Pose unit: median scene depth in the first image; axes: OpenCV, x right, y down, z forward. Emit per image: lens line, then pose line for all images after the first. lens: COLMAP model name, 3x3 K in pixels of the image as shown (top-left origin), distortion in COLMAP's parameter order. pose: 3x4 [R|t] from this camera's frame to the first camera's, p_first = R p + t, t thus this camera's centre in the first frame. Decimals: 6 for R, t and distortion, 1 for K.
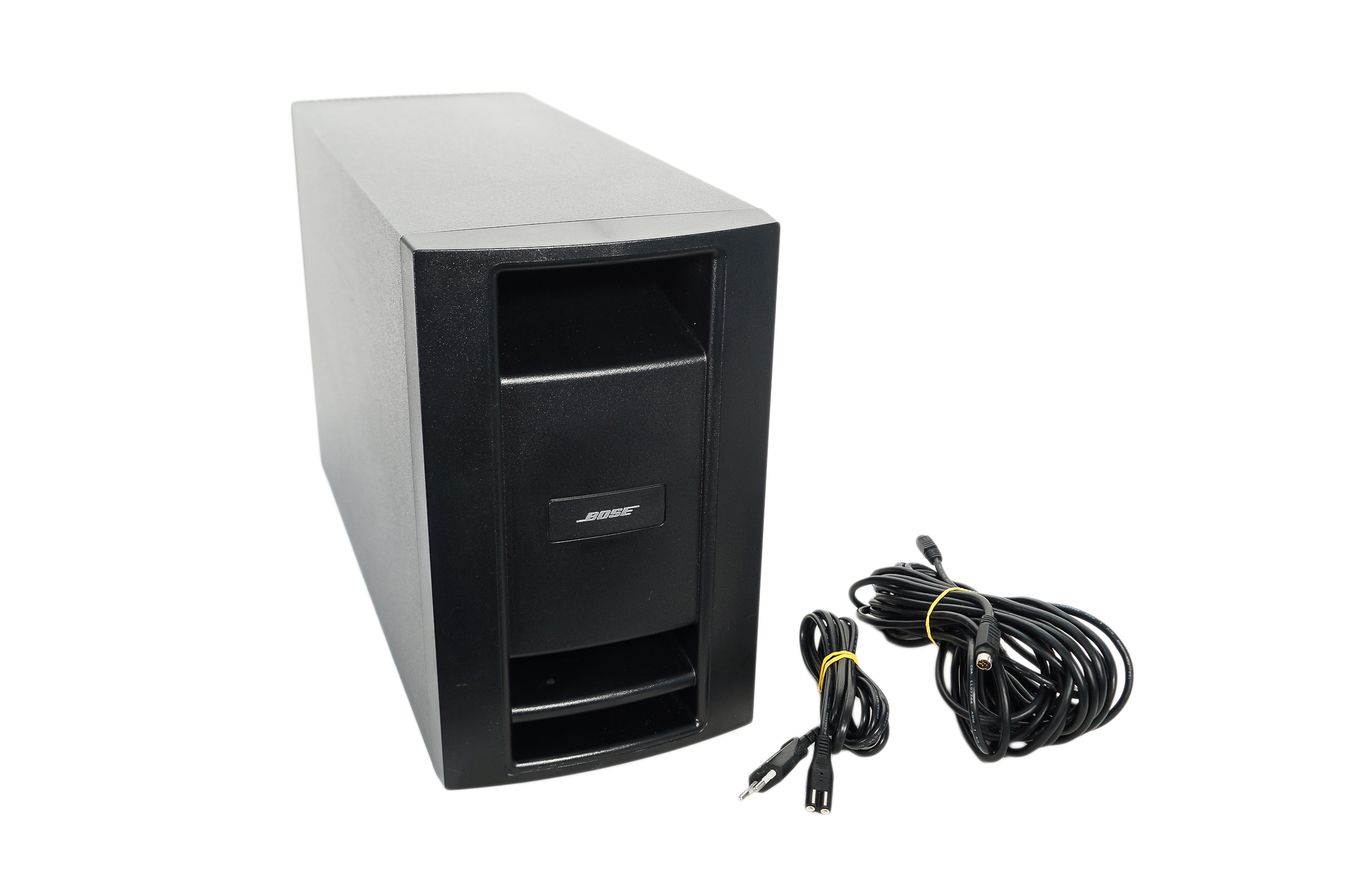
lens RADIAL K [[1330.4, 0, 670.4], [0, 1330.4, 443.0], [0, 0, 1]] dist [-0.013529, 0.000000]
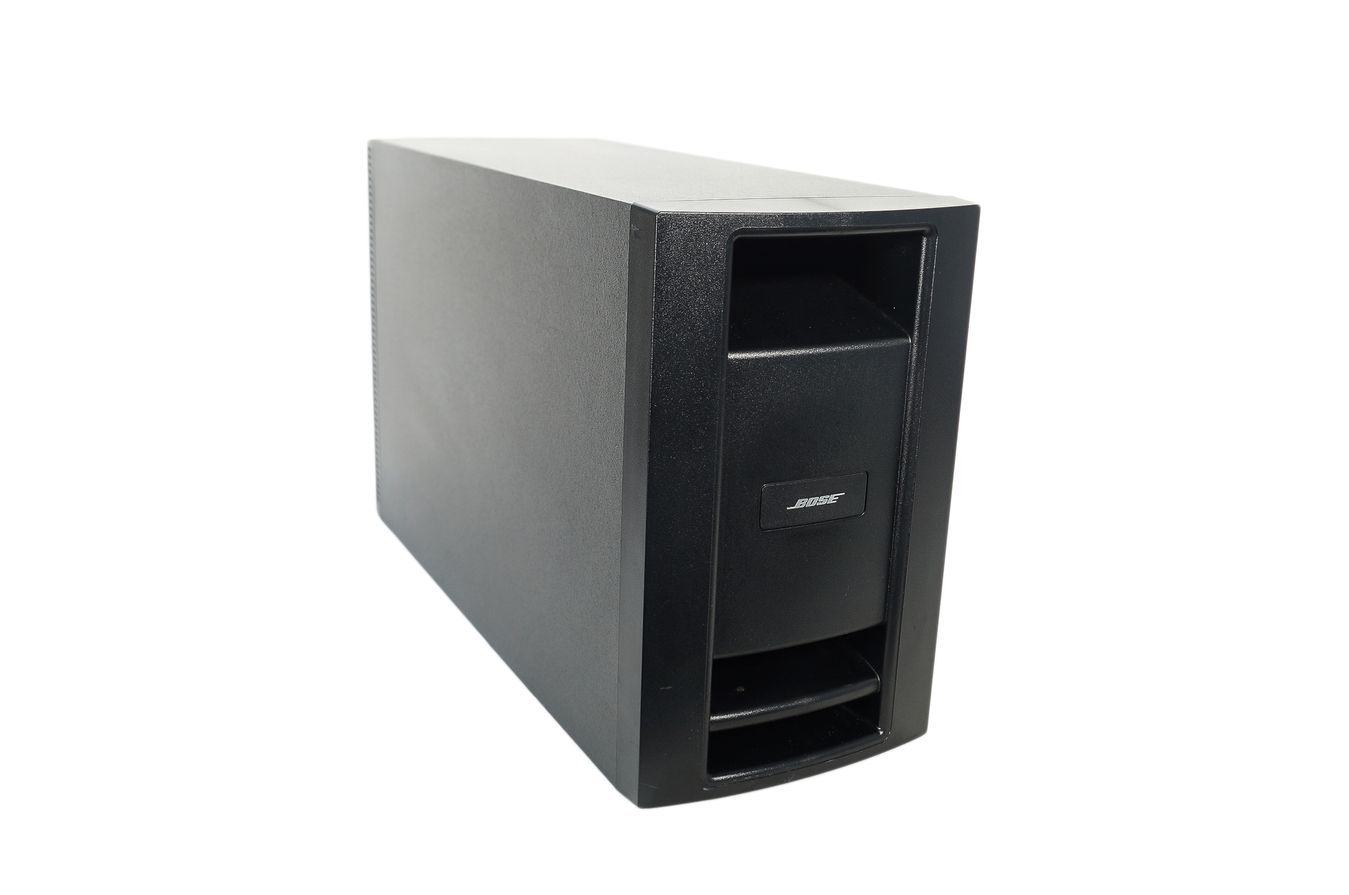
lens RADIAL K [[1330.4, 0, 676.5], [0, 1330.4, 453.7], [0, 0, 1]] dist [-0.013529, 0.000000]
pose [[0.992741, -0.019425, 0.118692, -0.260432], [0.031203, 0.994678, -0.098191, 0.110129], [-0.116153, 0.101182, 0.988064, 0.049957]]
